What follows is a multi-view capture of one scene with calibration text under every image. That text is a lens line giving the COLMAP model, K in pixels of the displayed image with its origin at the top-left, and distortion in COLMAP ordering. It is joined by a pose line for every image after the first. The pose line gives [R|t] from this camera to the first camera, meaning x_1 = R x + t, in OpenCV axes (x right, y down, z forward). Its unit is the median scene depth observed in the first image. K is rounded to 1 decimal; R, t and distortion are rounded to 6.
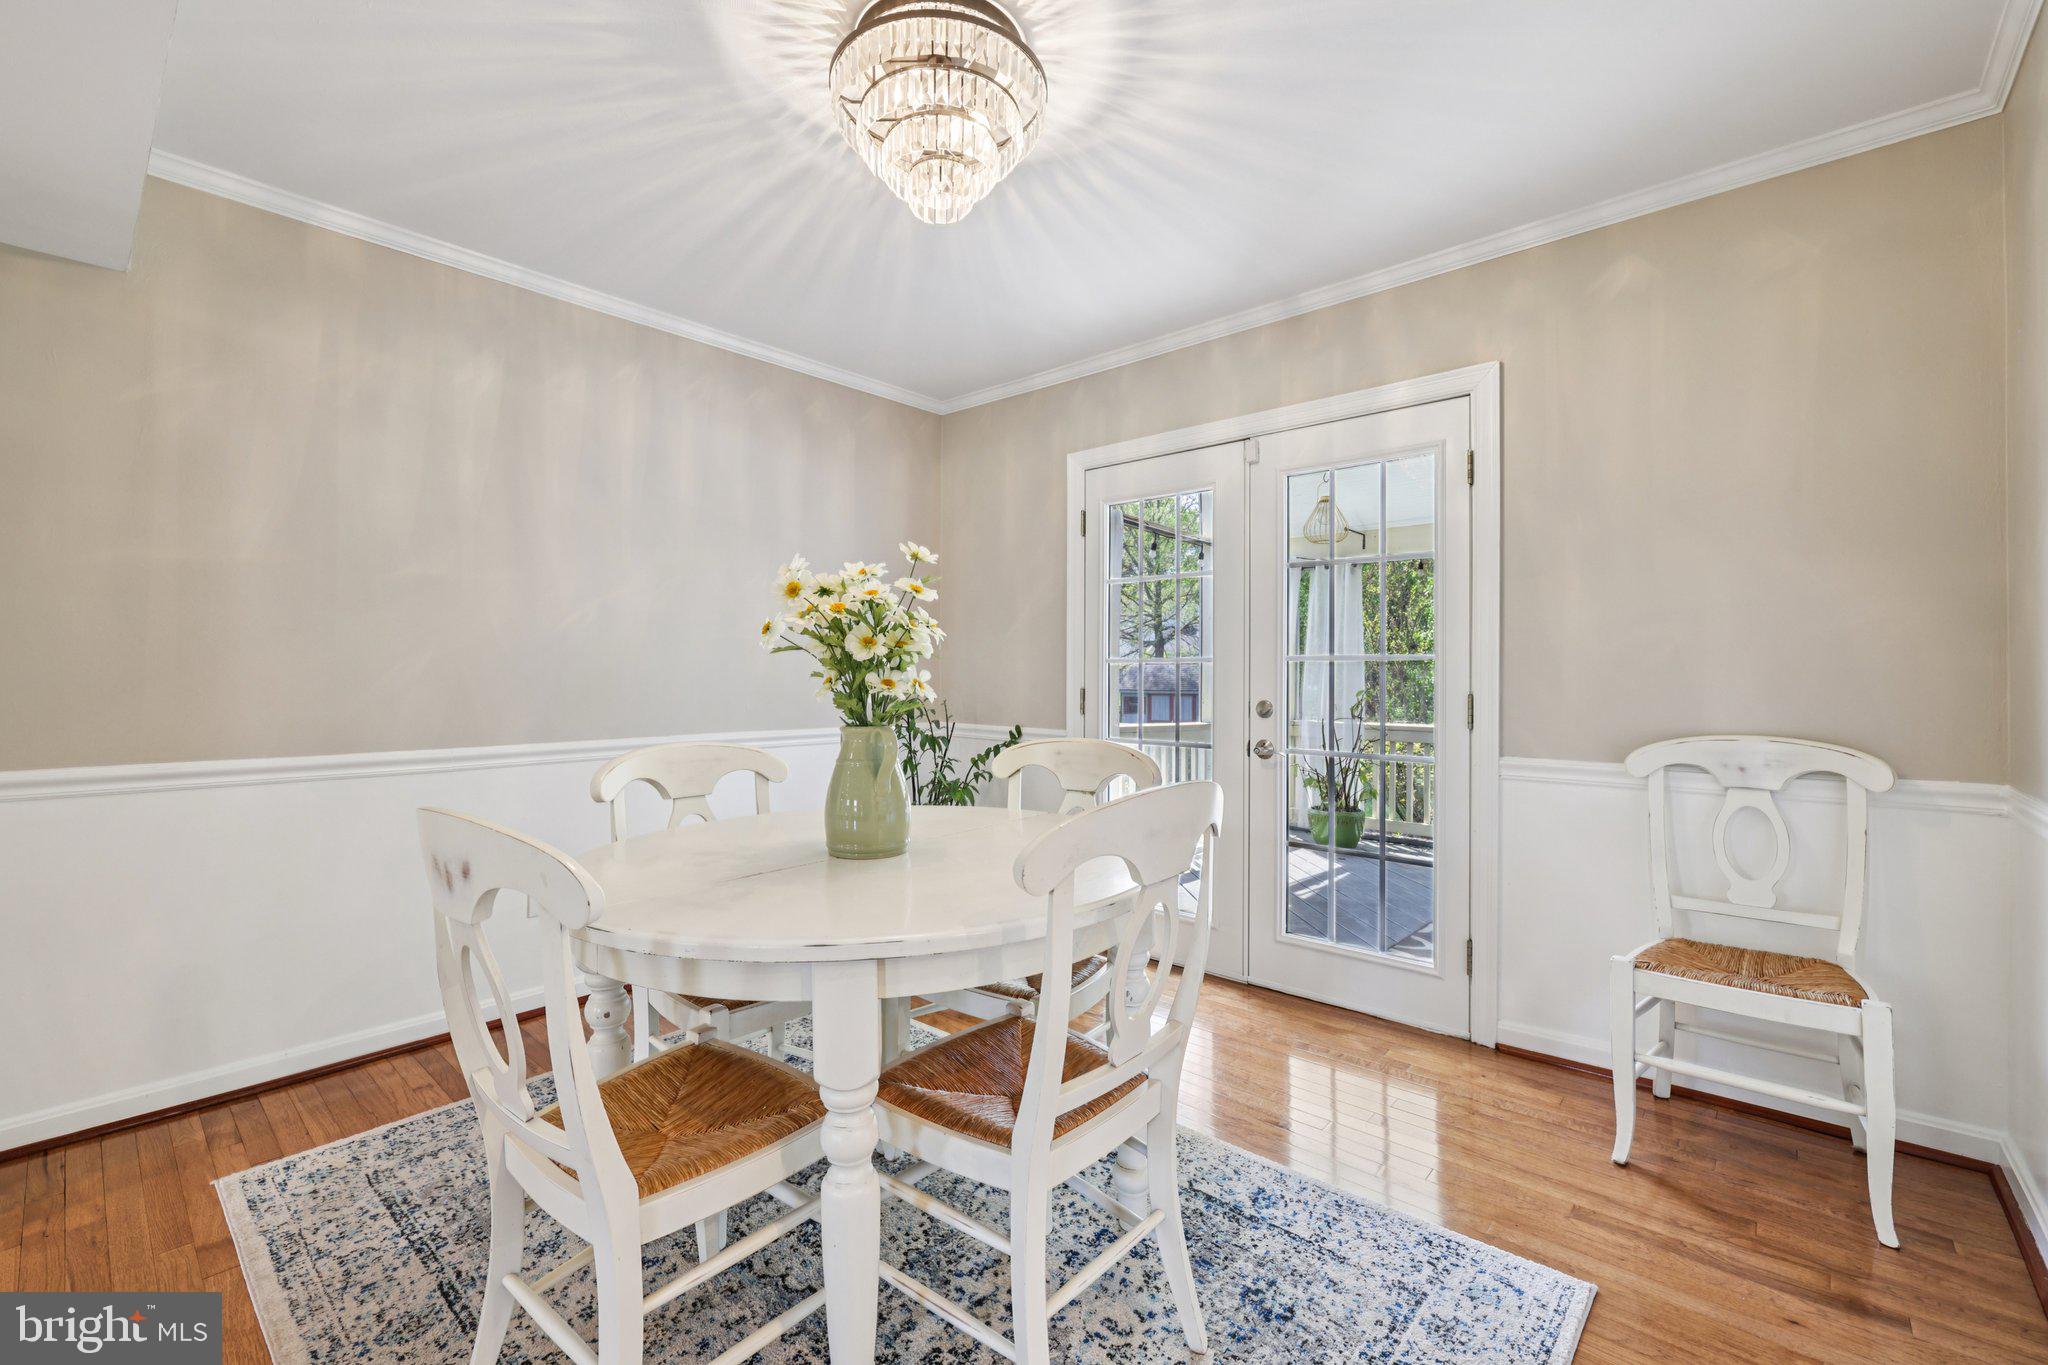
lens RADIAL K [[869.0, 0, 1022.4], [0, 869.0, 674.8], [0, 0, 1]] dist [0.000751, -0.000430]
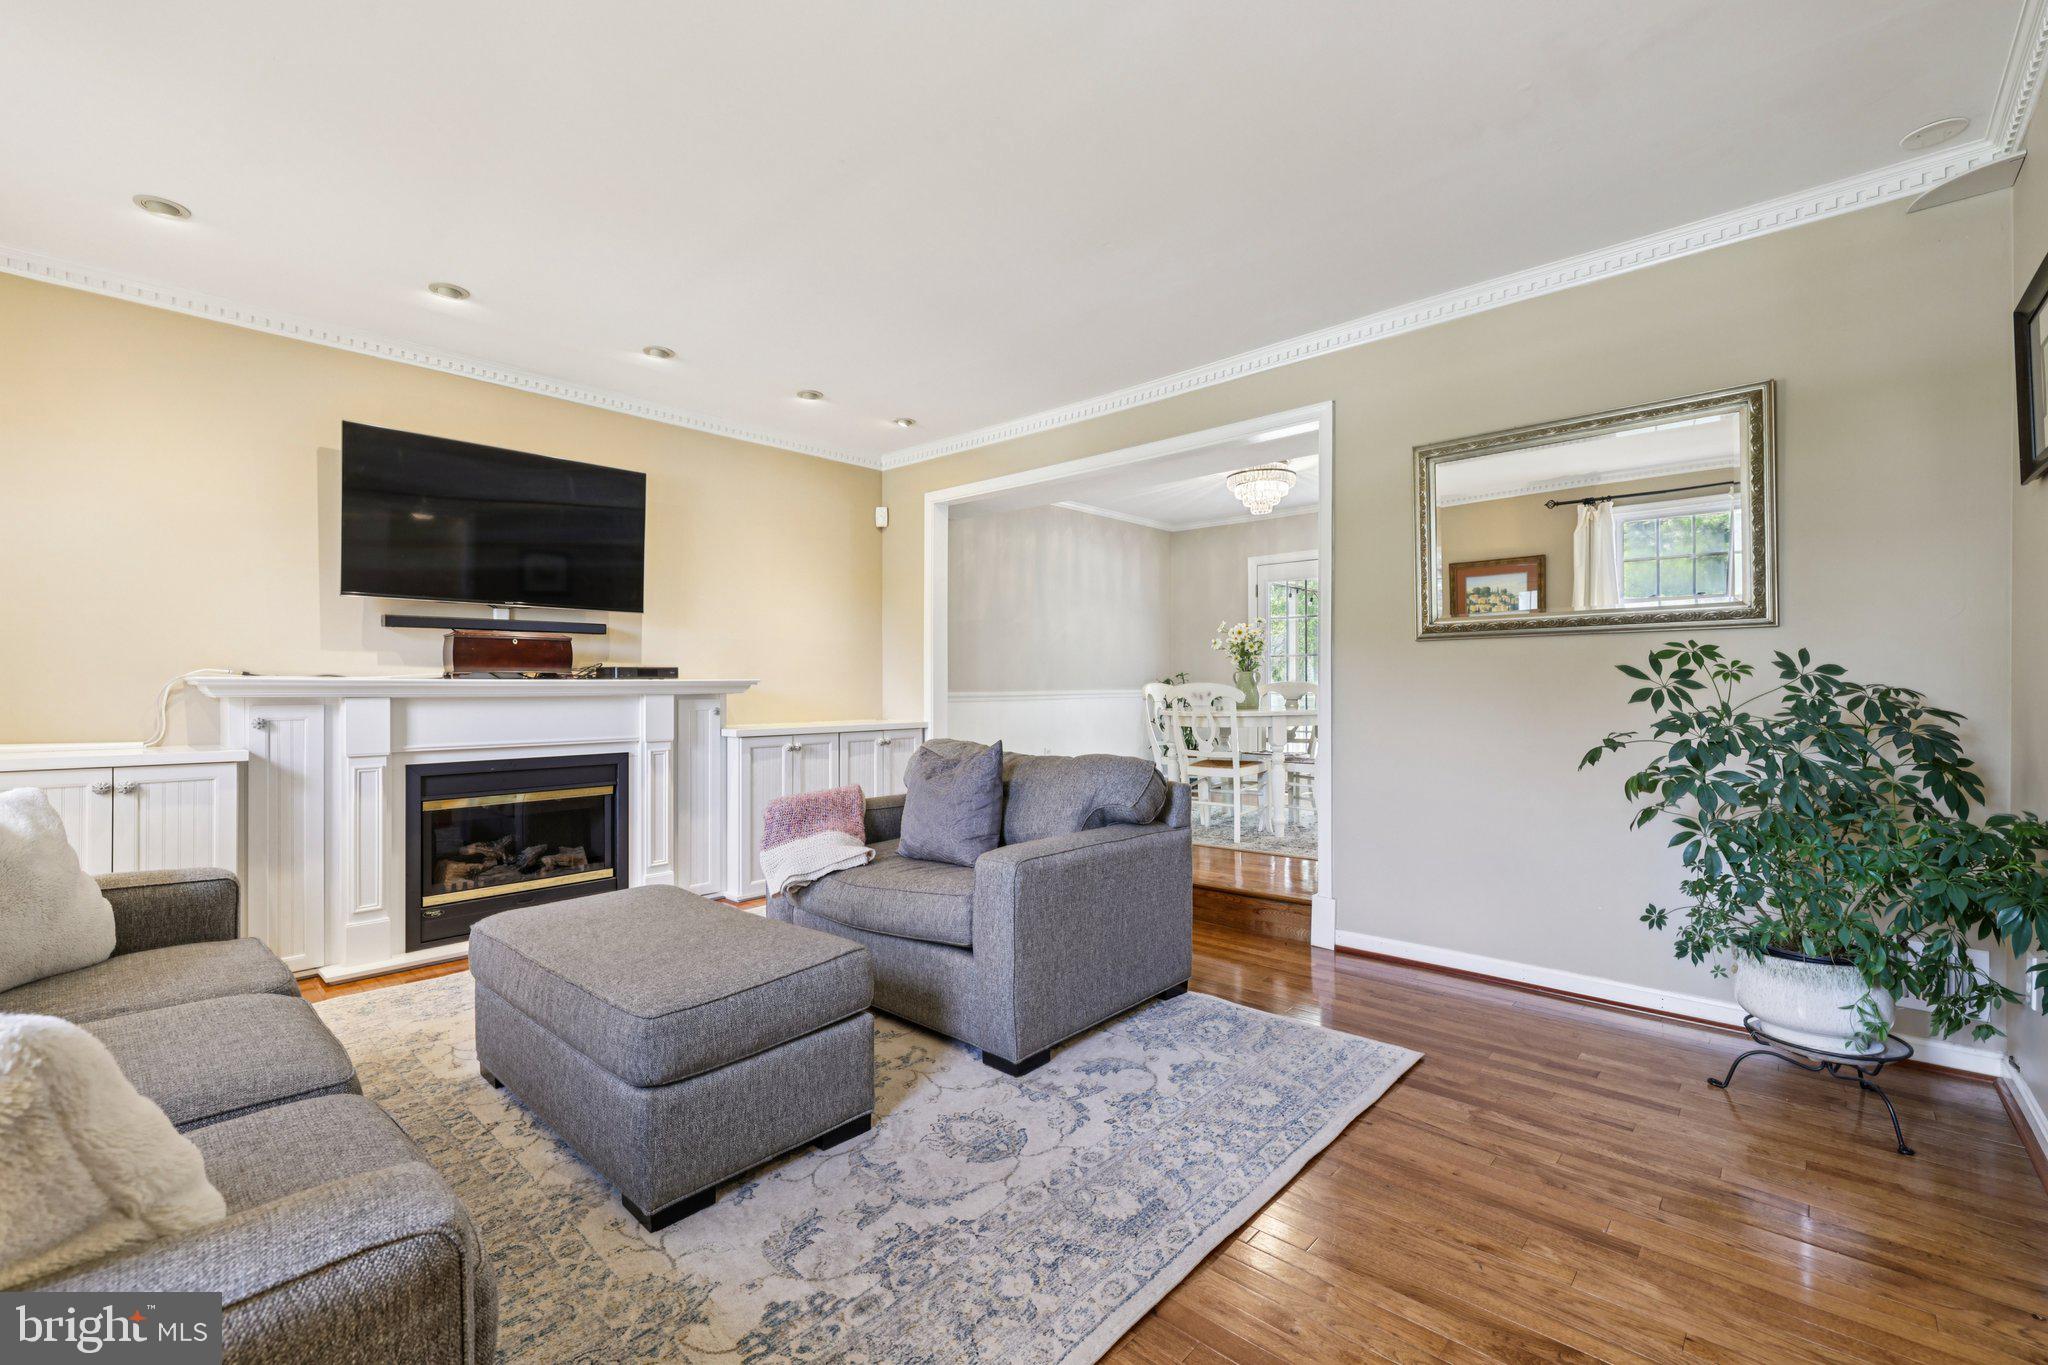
lens RADIAL K [[869.0, 0, 1016.6], [0, 869.0, 678.4], [0, 0, 1]] dist [0.000751, -0.000430]
pose [[0.999846, -0.008051, -0.015571, -0.567397], [0.008012, 0.999965, -0.002553, 0.048485], [0.015591, 0.002428, 0.999876, -1.323114]]
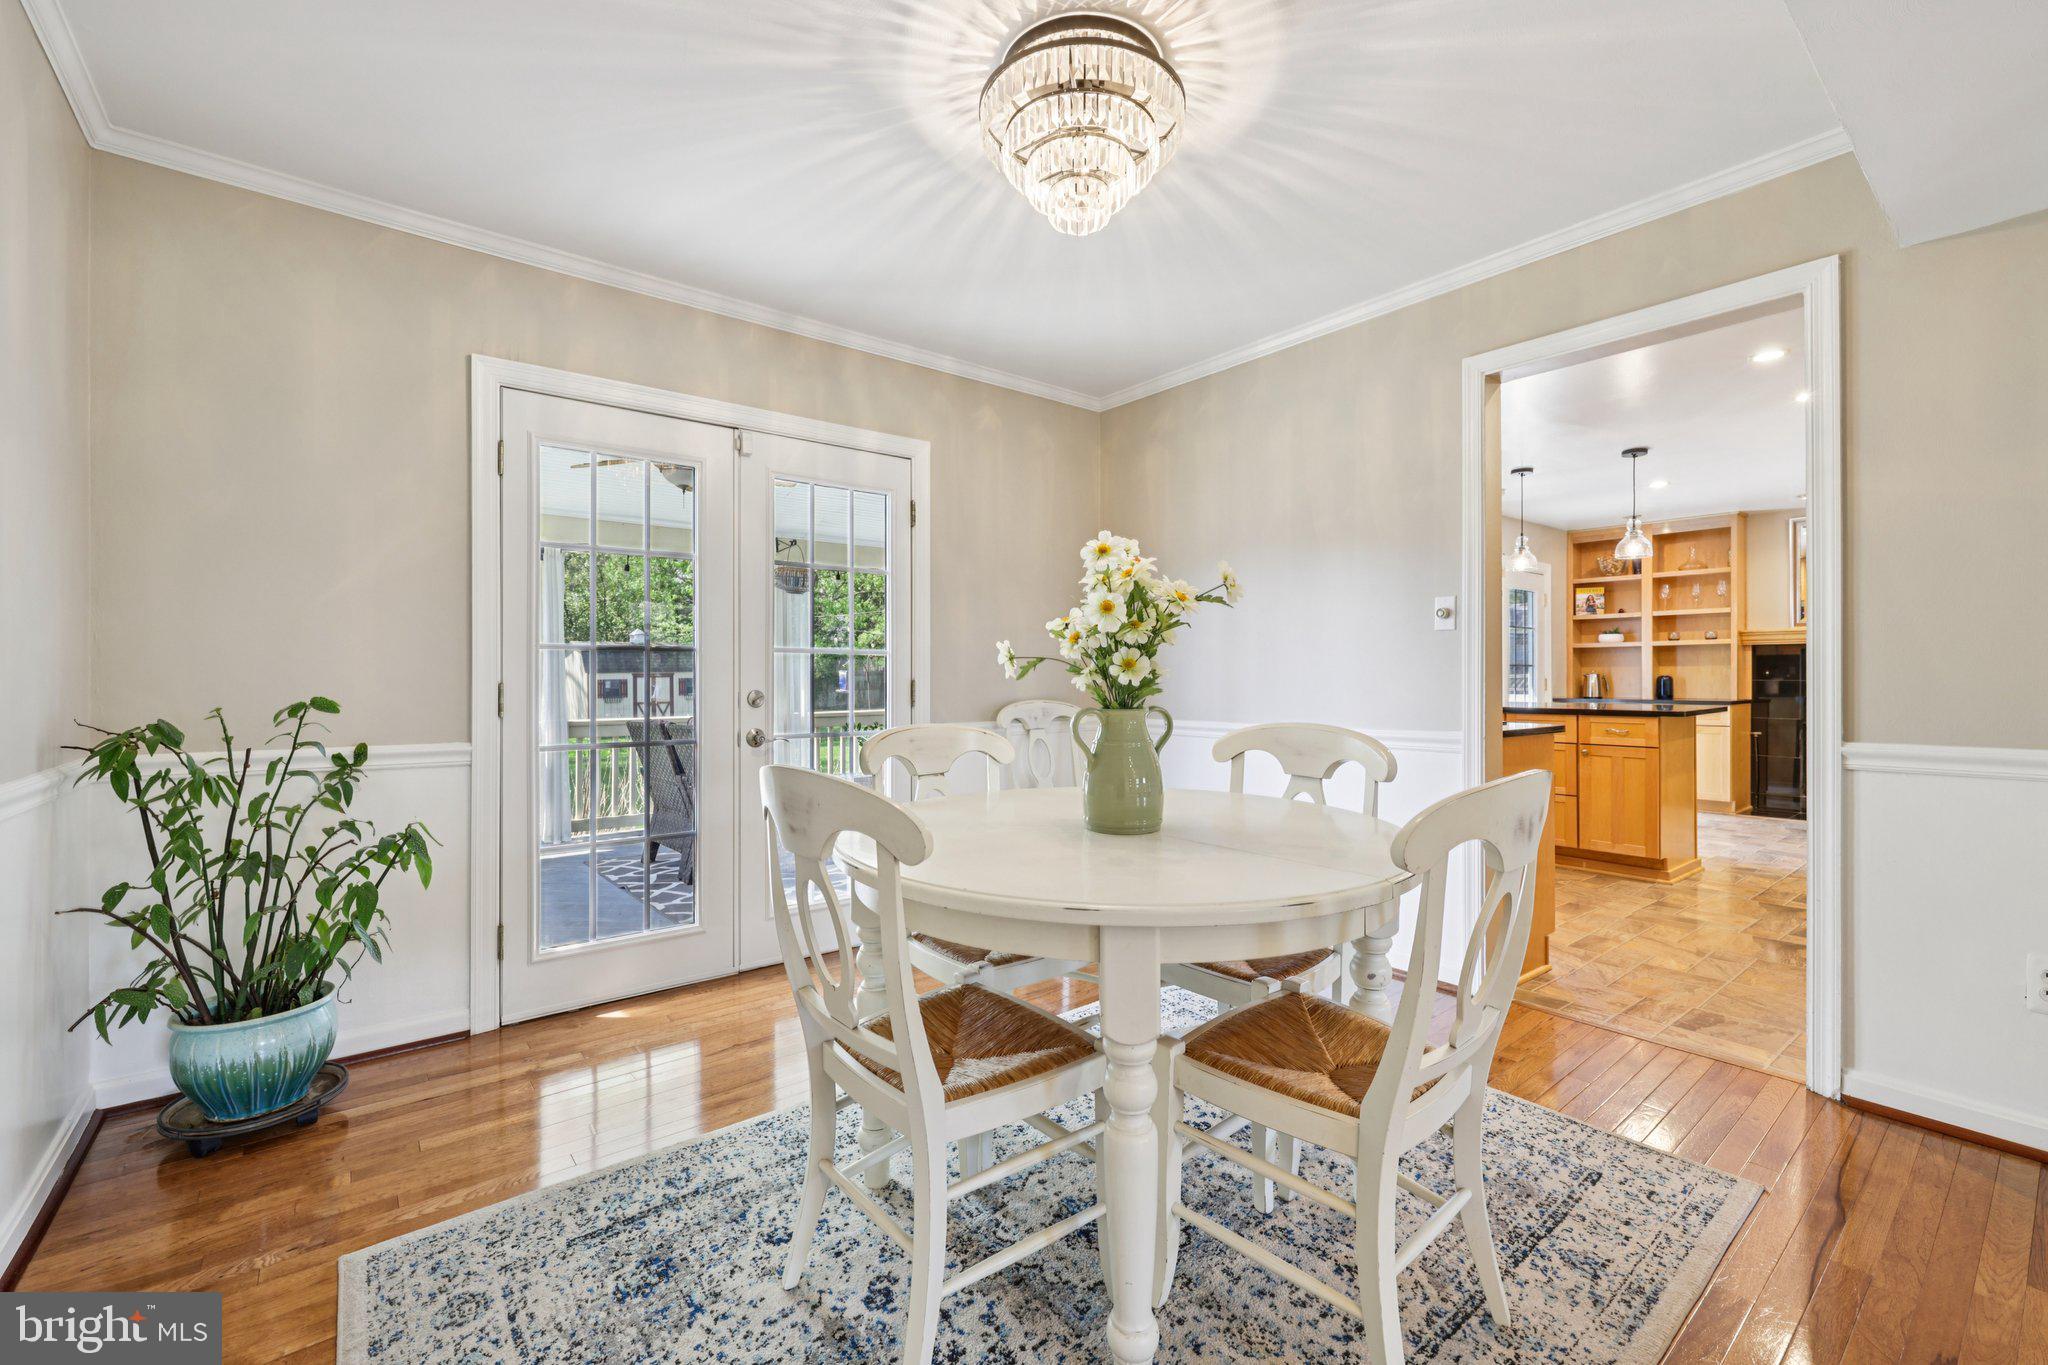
lens RADIAL K [[869.0, 0, 1020.6], [0, 869.0, 681.1], [0, 0, 1]] dist [0.000751, -0.000430]
pose [[0.162341, -0.011467, 0.986668, -0.682924], [-0.000296, 0.999932, 0.011670, 0.006223], [-0.986735, -0.002187, 0.162327, 0.523786]]
